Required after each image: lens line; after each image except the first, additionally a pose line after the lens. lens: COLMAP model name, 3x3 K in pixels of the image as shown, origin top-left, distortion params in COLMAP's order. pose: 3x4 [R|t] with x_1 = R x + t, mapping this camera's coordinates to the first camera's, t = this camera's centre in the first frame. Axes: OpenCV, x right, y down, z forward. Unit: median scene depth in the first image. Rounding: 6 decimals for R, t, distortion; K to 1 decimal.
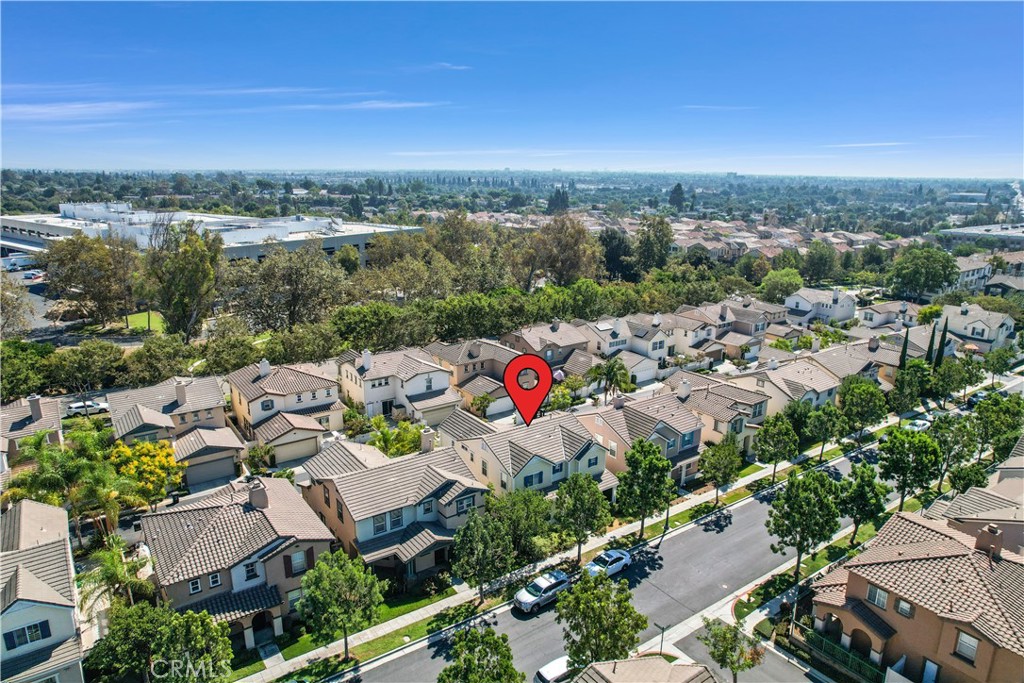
lens RADIAL K [[651.9, 0, 512.0], [0, 651.9, 341.5], [0, 0, 1]] dist [-0.071198, 0.066073]
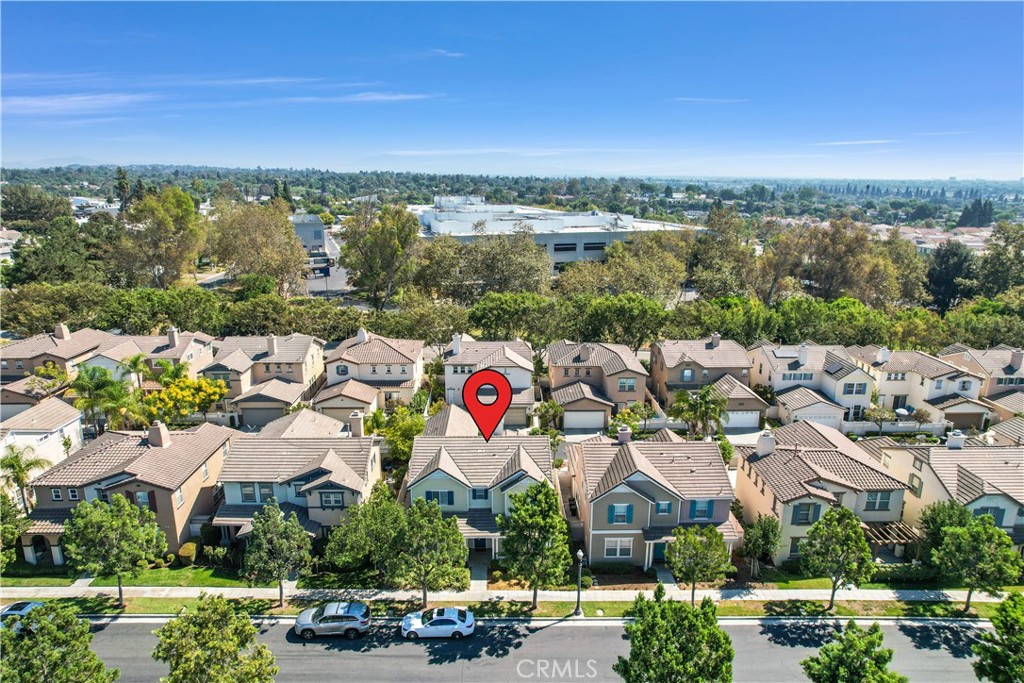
lens RADIAL K [[651.9, 0, 512.0], [0, 651.9, 341.5], [0, 0, 1]] dist [-0.071198, 0.066073]
pose [[0.827180, 0.136975, -0.544987, 0.372529], [-0.142803, 0.989237, 0.031885, -0.018597], [0.543489, 0.051451, 0.837838, 0.234244]]
